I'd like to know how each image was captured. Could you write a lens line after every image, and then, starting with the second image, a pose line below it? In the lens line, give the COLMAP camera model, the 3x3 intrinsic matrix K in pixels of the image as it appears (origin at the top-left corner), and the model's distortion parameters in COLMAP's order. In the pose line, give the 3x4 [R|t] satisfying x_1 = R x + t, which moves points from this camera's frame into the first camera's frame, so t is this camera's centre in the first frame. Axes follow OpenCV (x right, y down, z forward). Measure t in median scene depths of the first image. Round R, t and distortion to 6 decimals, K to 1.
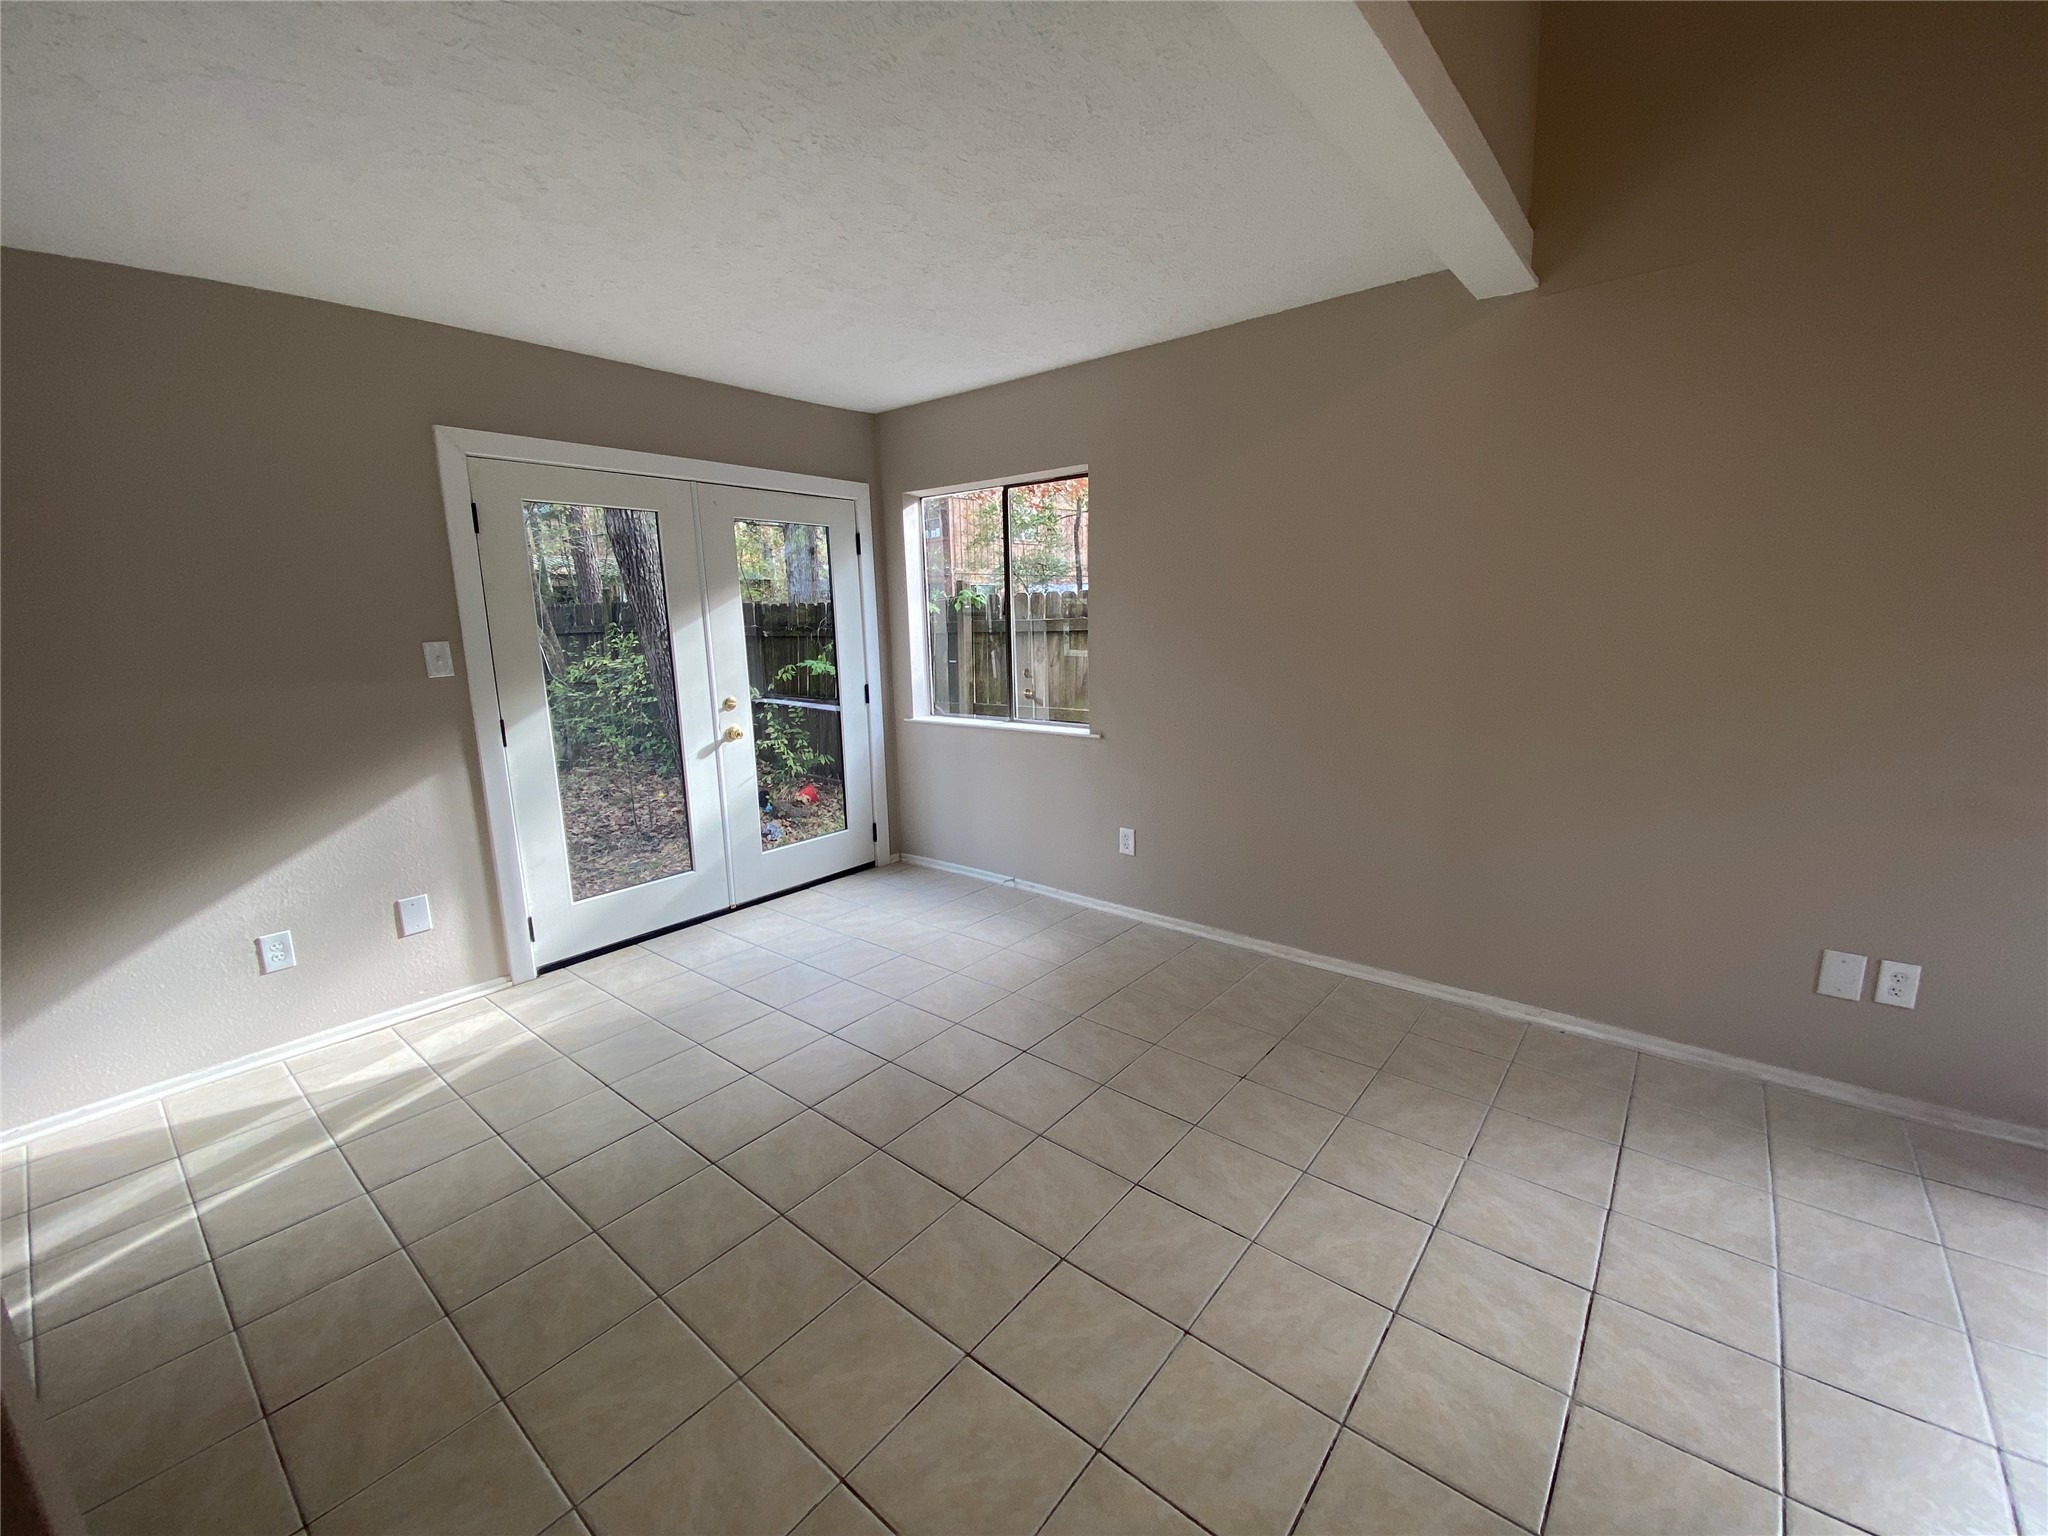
lens RADIAL K [[821.3, 0, 1022.2], [0, 821.3, 763.5], [0, 0, 1]] dist [0.024024, -0.022945]
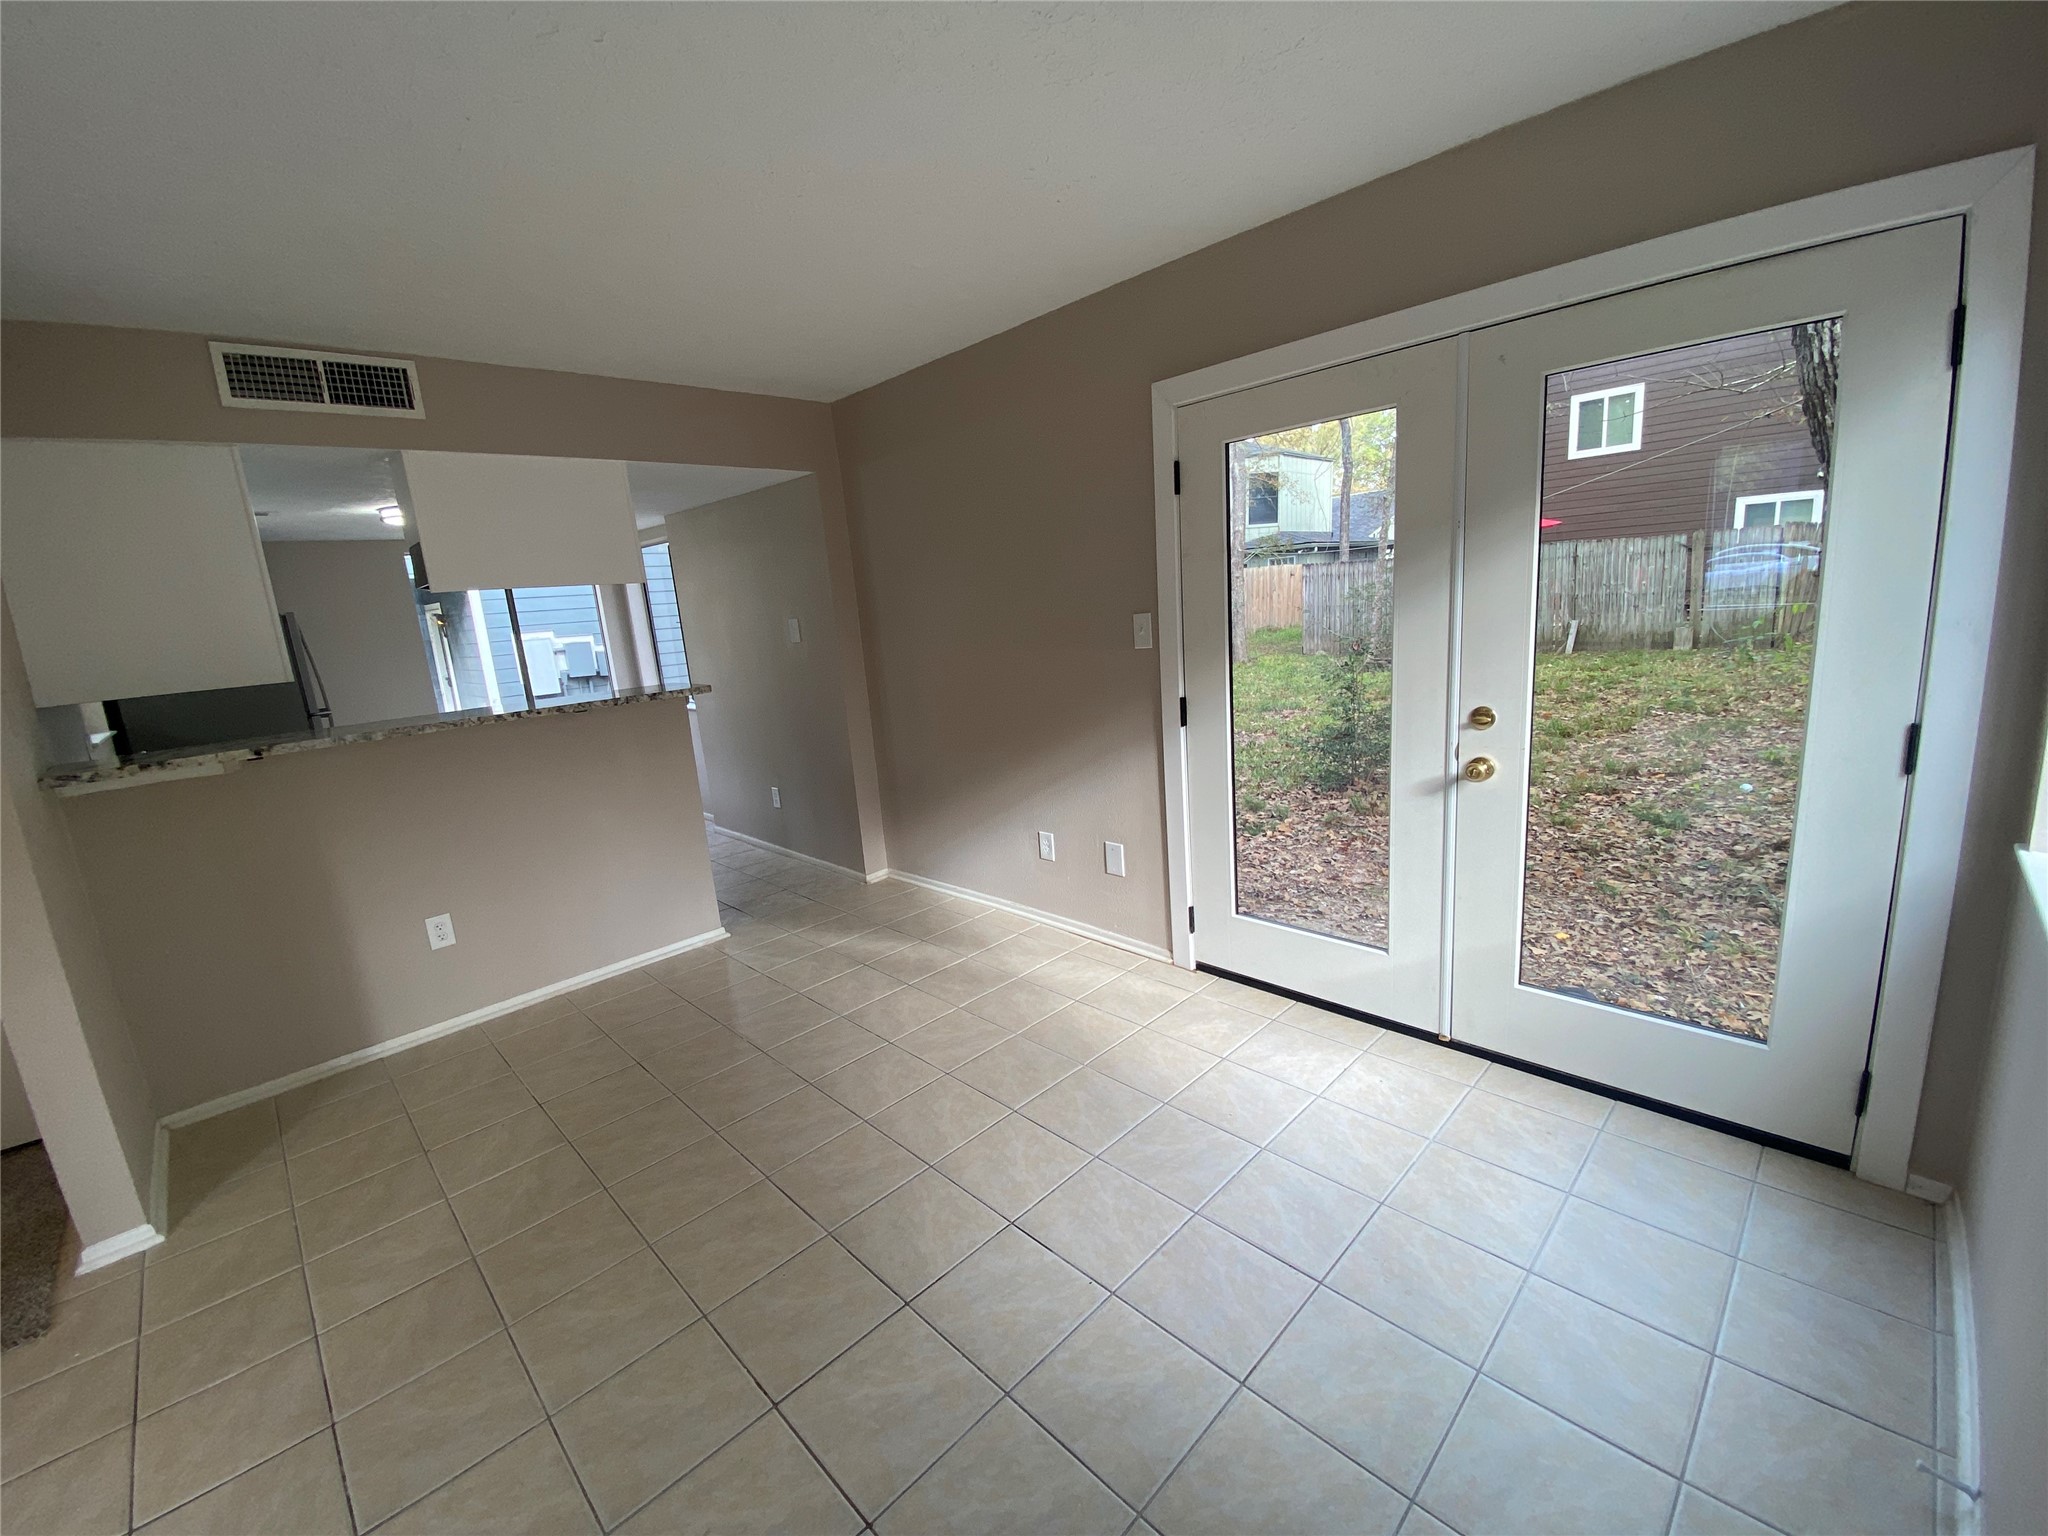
lens RADIAL K [[821.3, 0, 1022.2], [0, 821.3, 763.5], [0, 0, 1]] dist [0.024024, -0.022945]
pose [[-0.098965, 0.224238, -0.969496, 0.320561], [-0.101693, 0.966899, 0.234018, -0.187900], [0.989881, 0.121751, -0.072886, 0.943533]]
